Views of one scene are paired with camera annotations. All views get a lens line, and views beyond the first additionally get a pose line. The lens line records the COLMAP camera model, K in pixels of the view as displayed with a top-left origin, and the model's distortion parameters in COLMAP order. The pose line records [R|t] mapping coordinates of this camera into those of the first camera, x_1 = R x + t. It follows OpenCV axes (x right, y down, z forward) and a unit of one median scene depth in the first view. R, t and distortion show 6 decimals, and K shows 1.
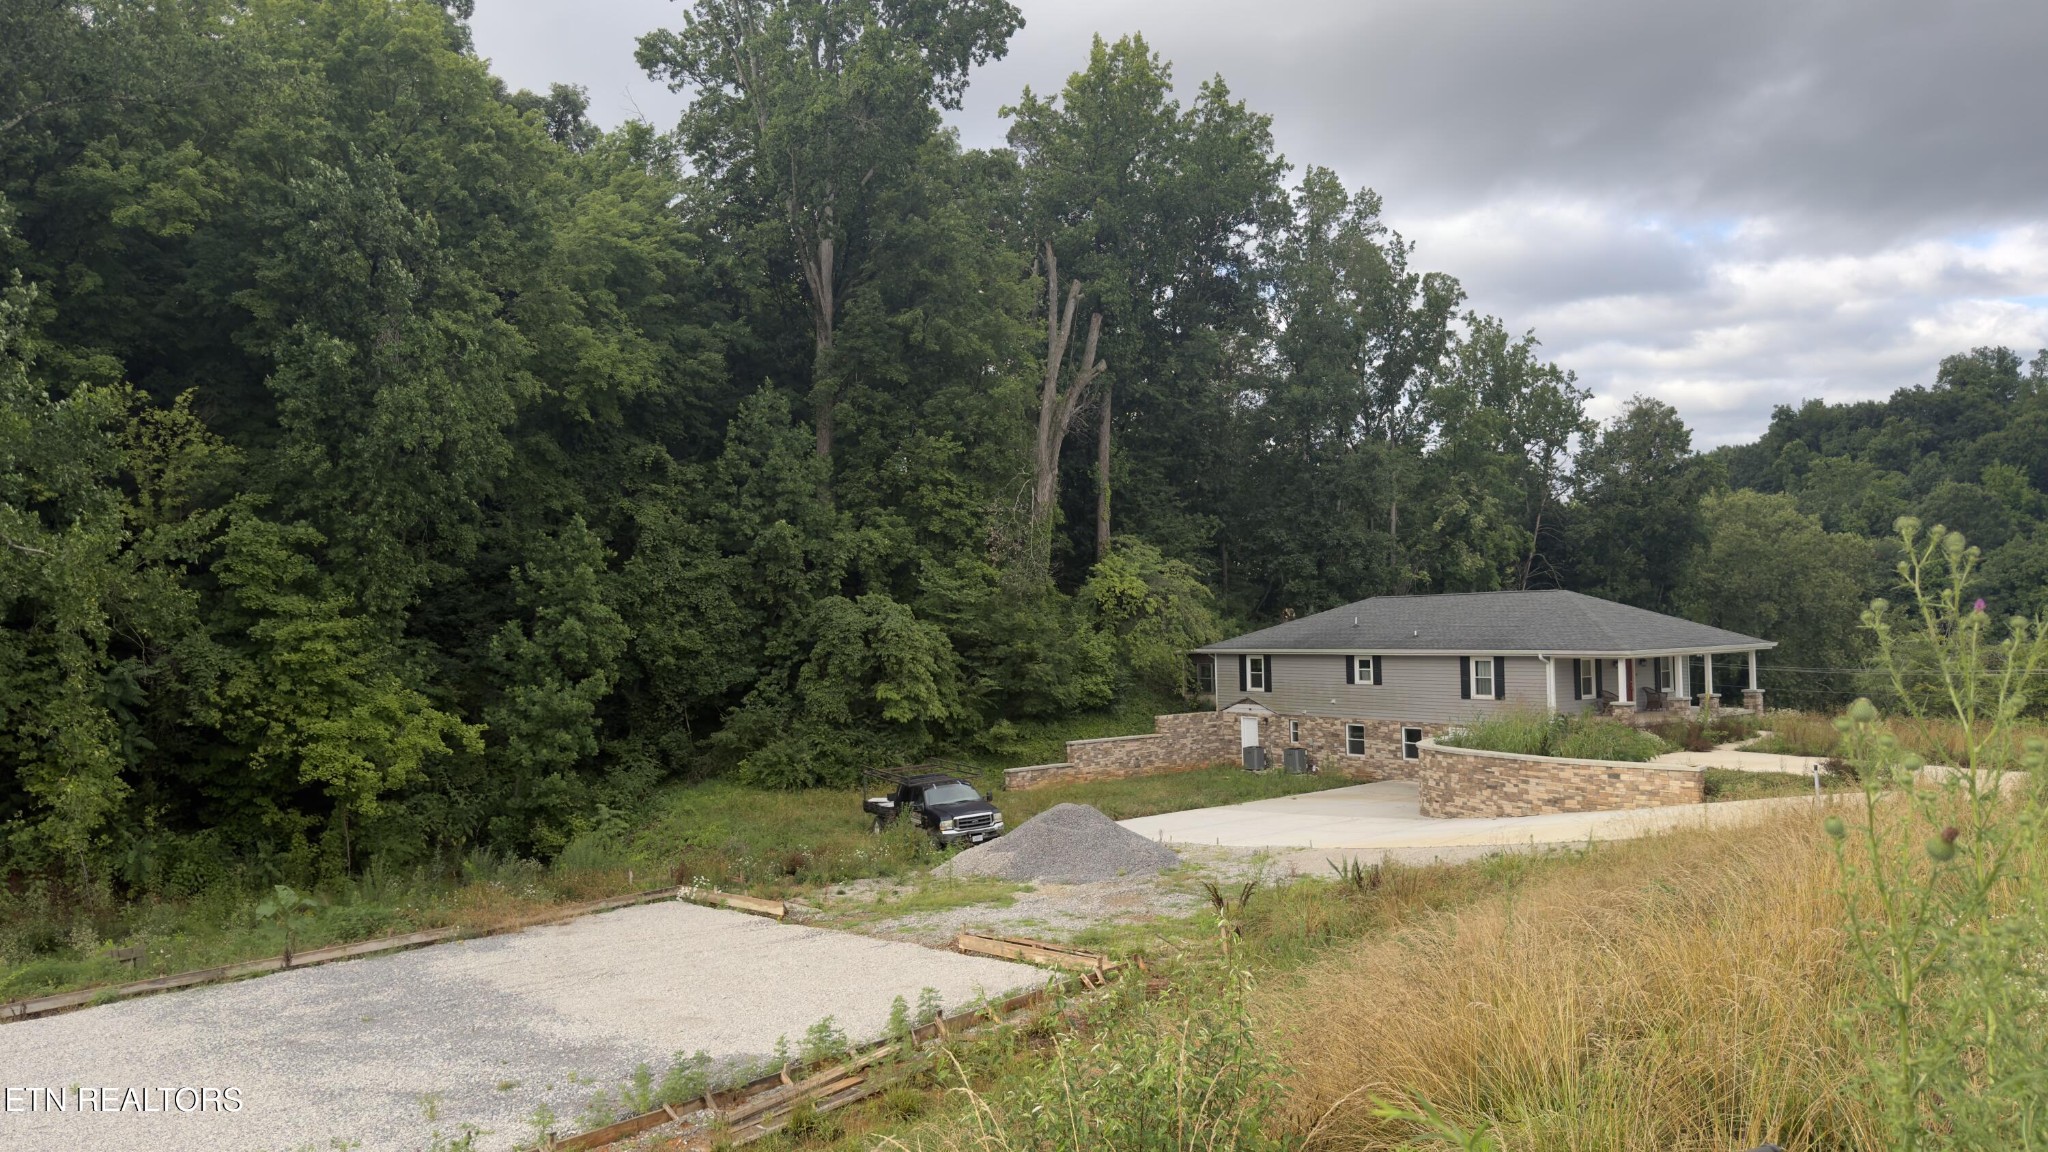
lens RADIAL K [[1443.9, 0, 983.1], [0, 1443.9, 554.7], [0, 0, 1]] dist [0.026779, -0.040221]
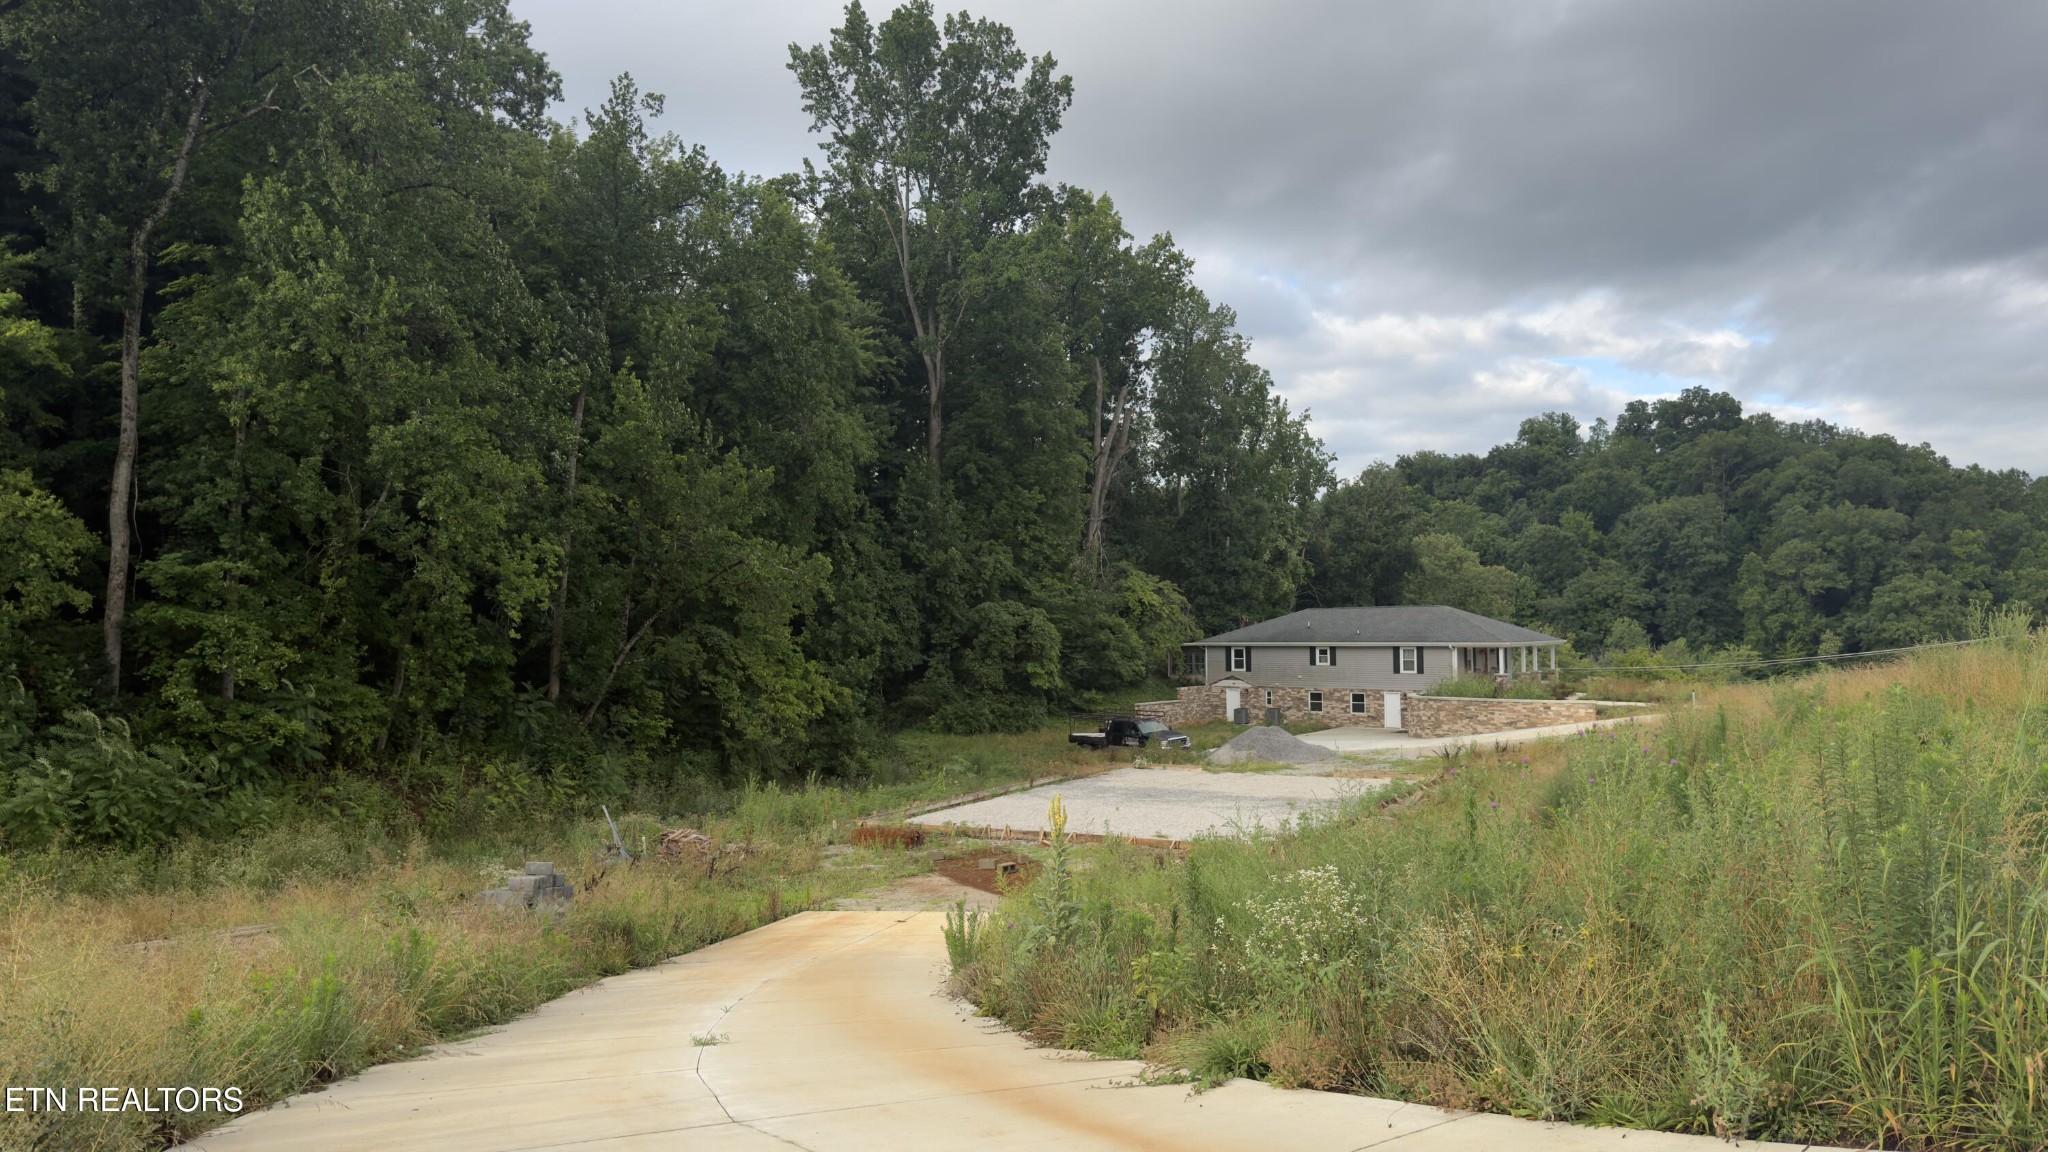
lens RADIAL K [[1443.9, 0, 958.1], [0, 1443.9, 547.0], [0, 0, 1]] dist [0.026779, -0.040221]
pose [[0.971438, 0.024637, 0.236013, -0.454434], [-0.021786, 0.999655, -0.014680, -0.004795], [-0.236293, 0.009119, 0.971639, -0.380761]]
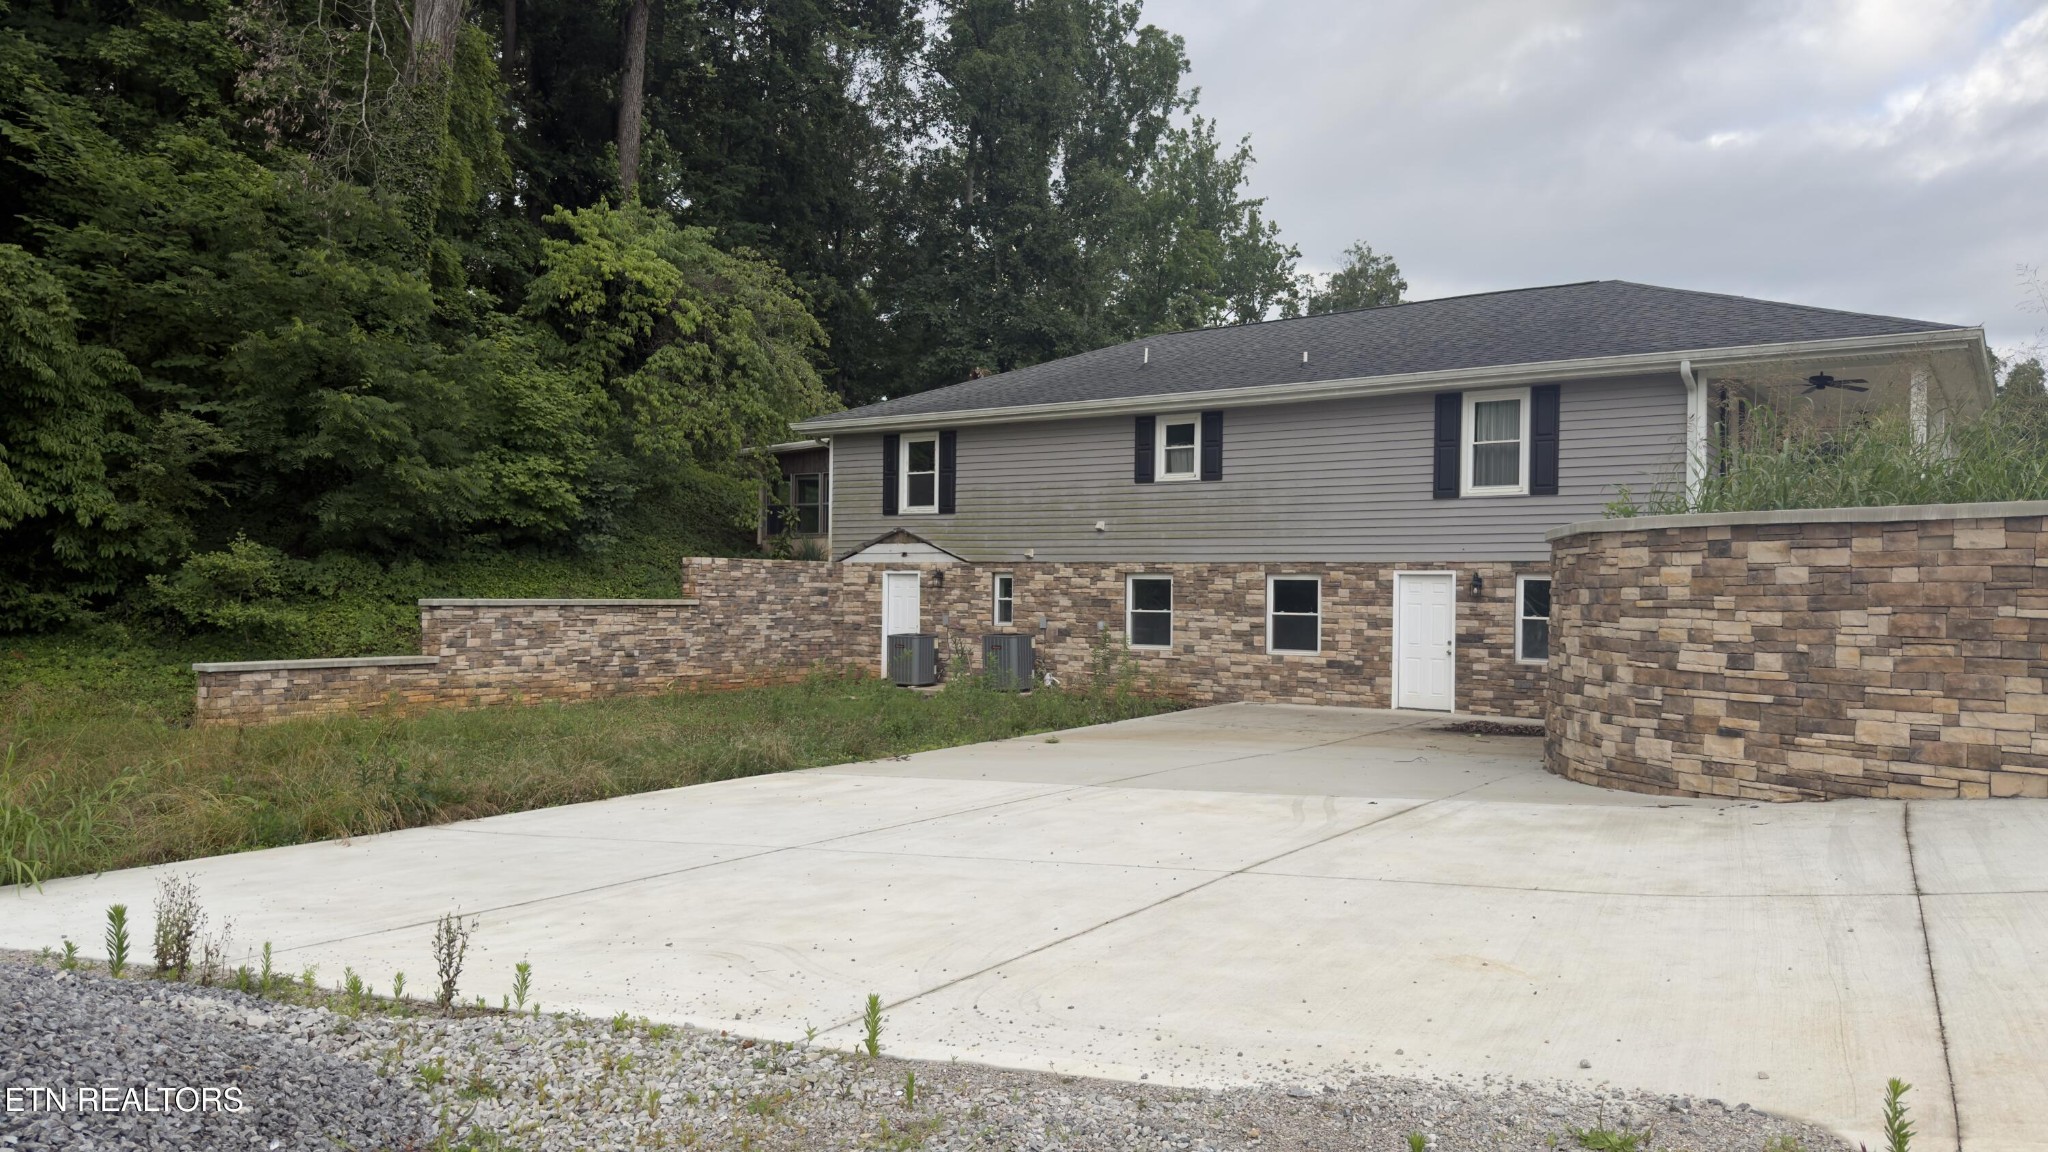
lens RADIAL K [[1443.9, 0, 1057.1], [0, 1443.9, 598.5], [0, 0, 1]] dist [0.026779, -0.040221]
pose [[0.948345, 0.028480, 0.315961, 0.091155], [-0.044686, 0.998024, 0.044162, 0.101720], [-0.314079, -0.056000, 0.947744, 0.575697]]
